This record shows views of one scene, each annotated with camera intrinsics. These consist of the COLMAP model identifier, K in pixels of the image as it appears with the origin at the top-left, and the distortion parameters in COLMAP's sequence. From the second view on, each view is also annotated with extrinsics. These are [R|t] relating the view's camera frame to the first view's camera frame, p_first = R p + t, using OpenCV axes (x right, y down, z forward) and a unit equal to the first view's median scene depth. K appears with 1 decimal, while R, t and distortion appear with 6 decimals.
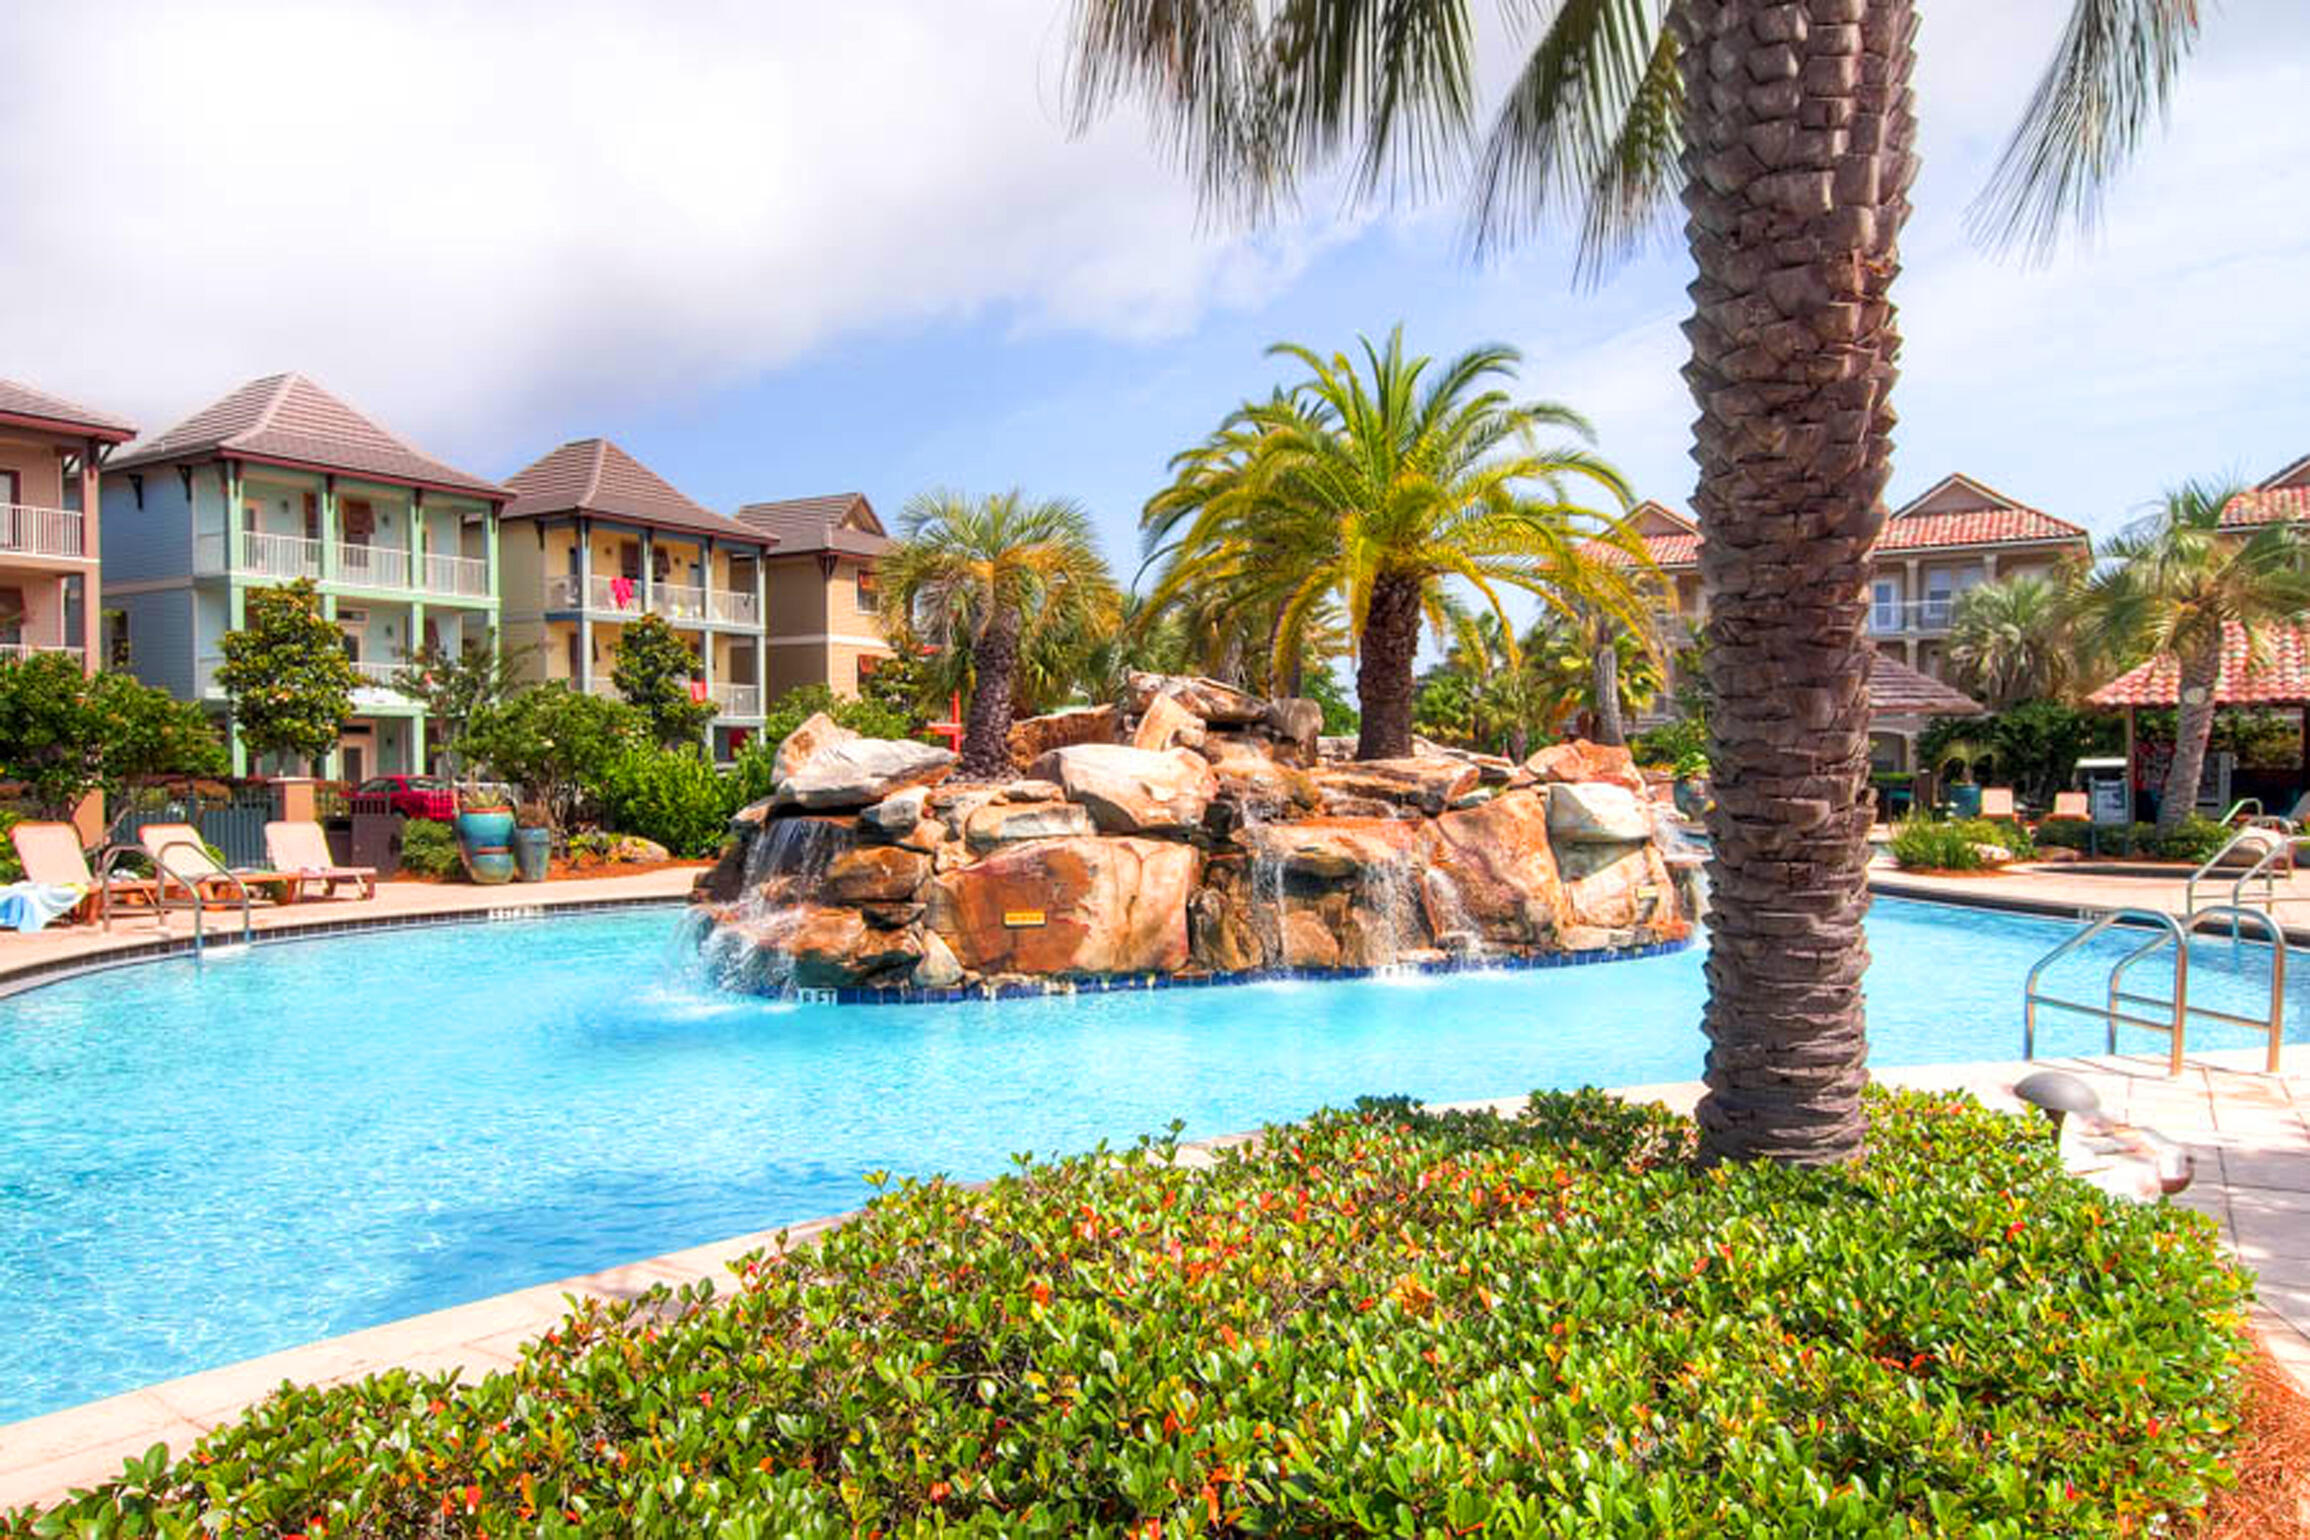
lens RADIAL K [[1761.1, 0, 1155.0], [0, 1761.1, 770.0], [0, 0, 1]] dist [0.003179, -0.000929]
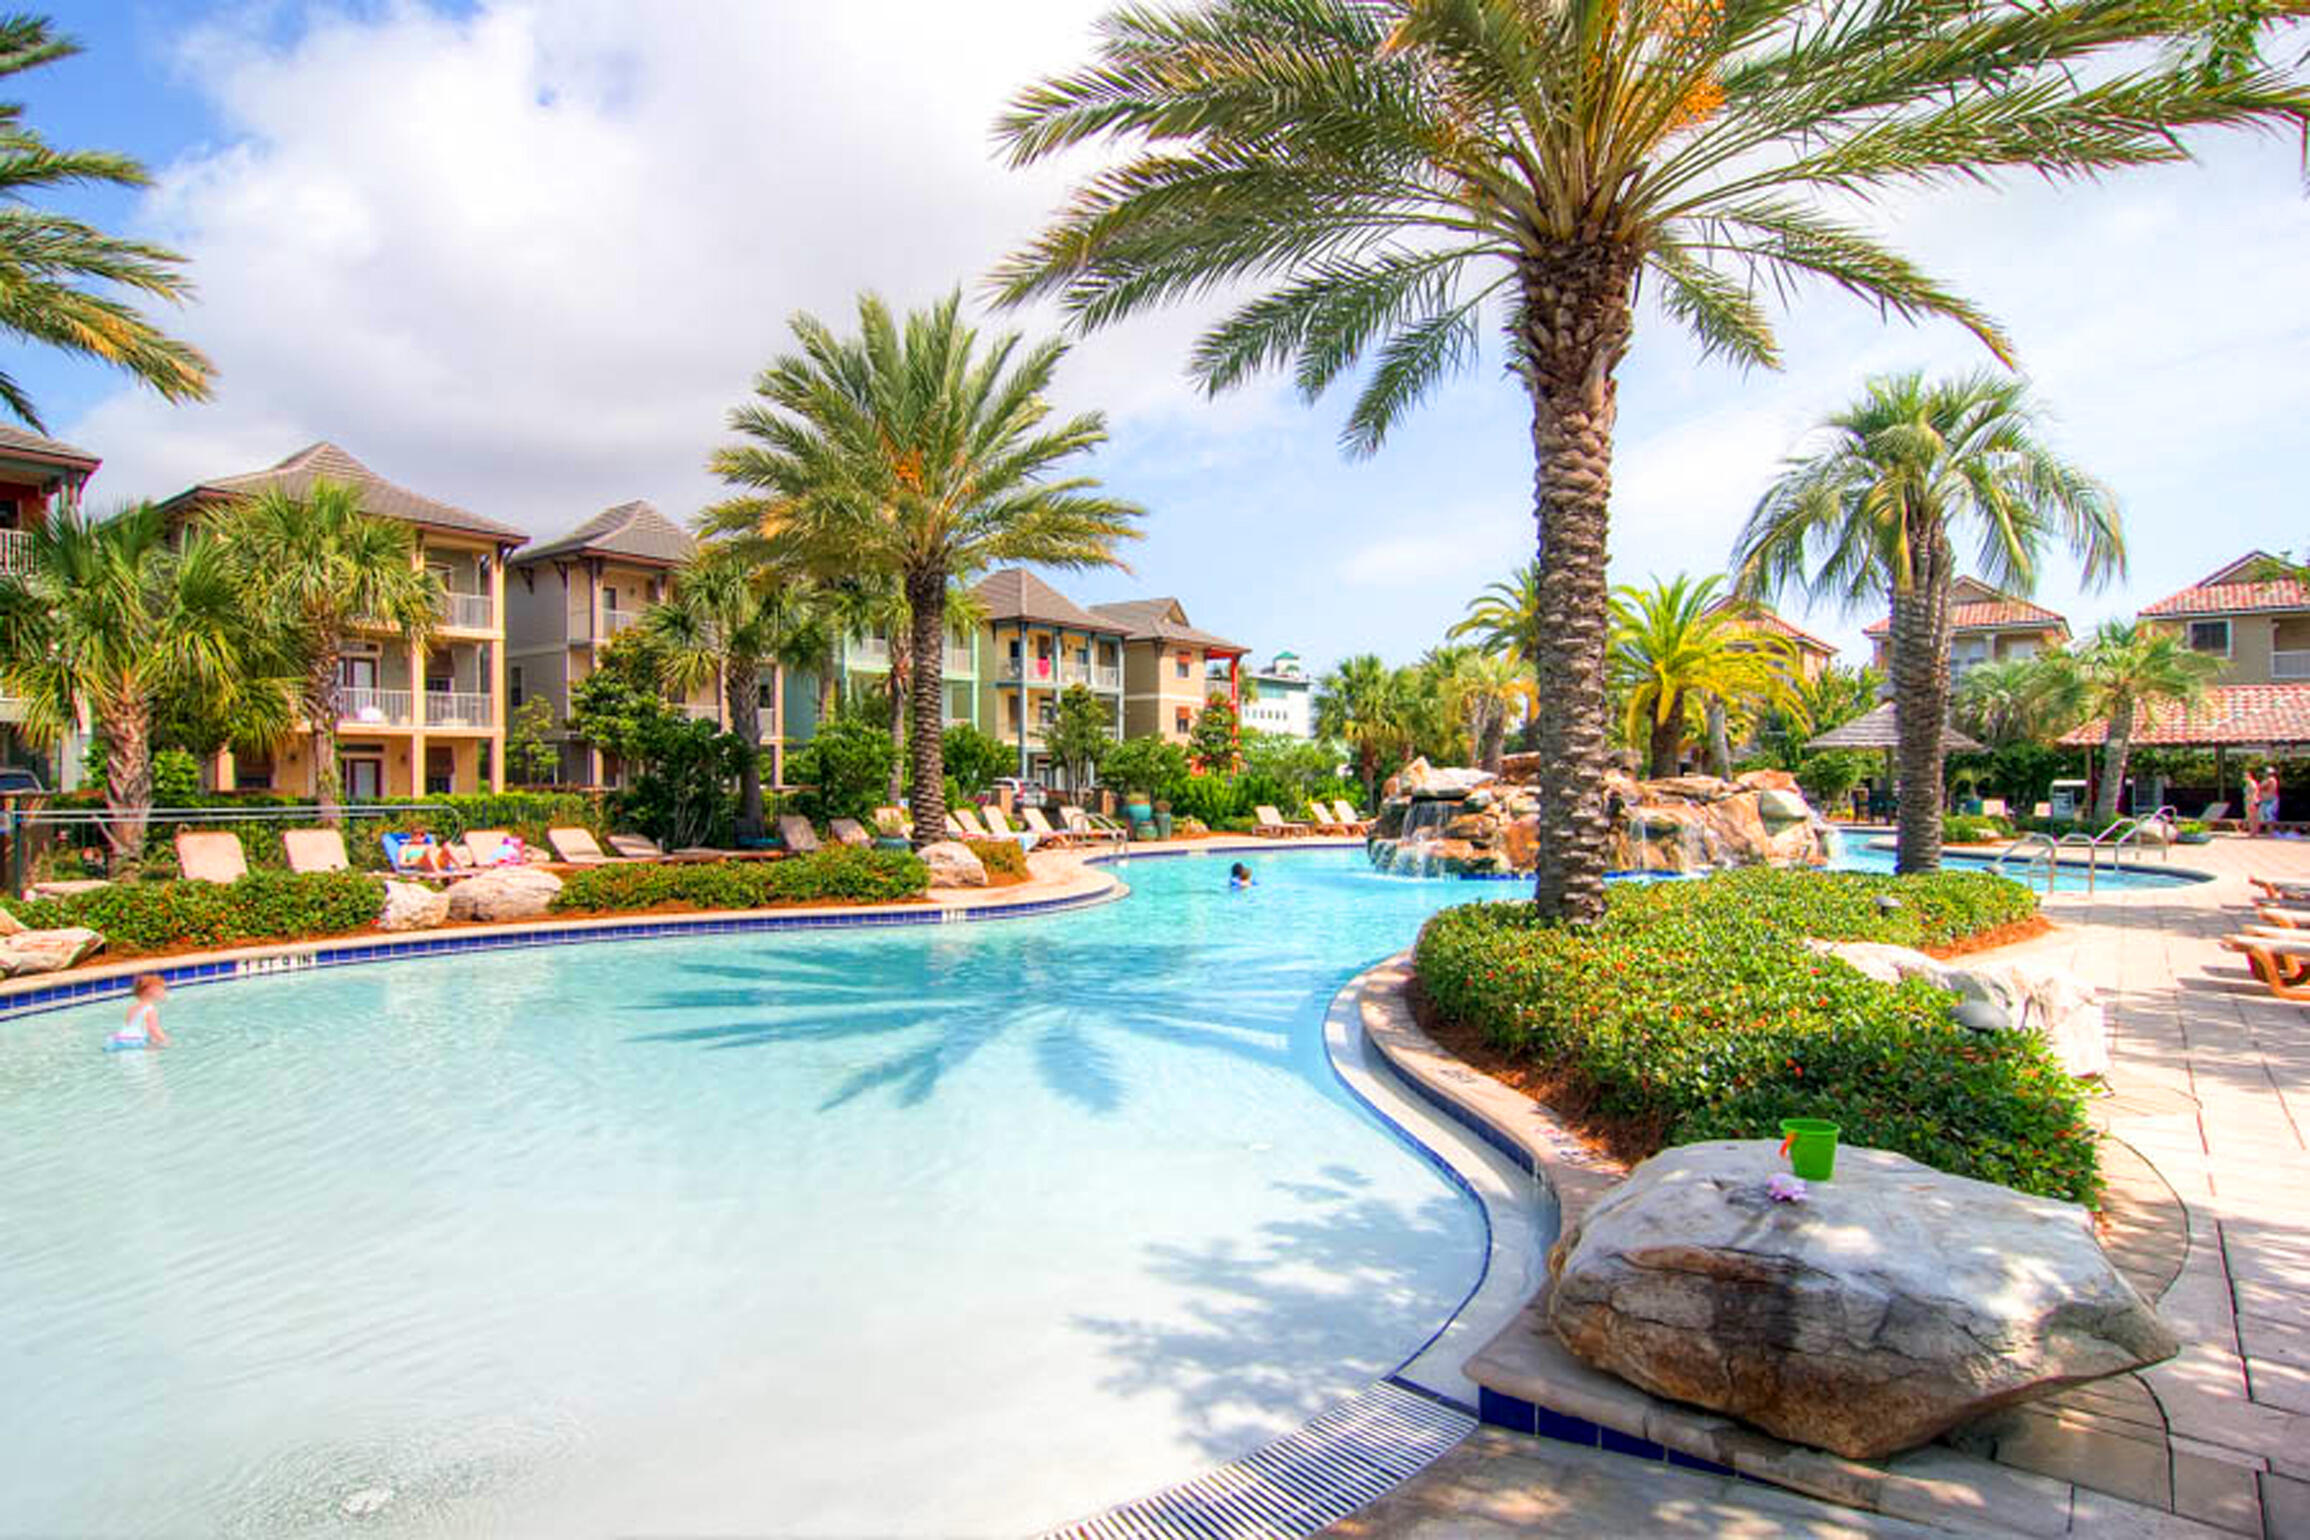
lens RADIAL K [[1277.6, 0, 1167.2], [0, 1277.6, 772.4], [0, 0, 1]] dist [0.005476, -0.001448]
pose [[0.991524, 0.003917, -0.129865, -0.168067], [-0.005195, 0.999941, -0.009500, 0.002927], [0.129820, 0.010094, 0.991486, -0.368711]]
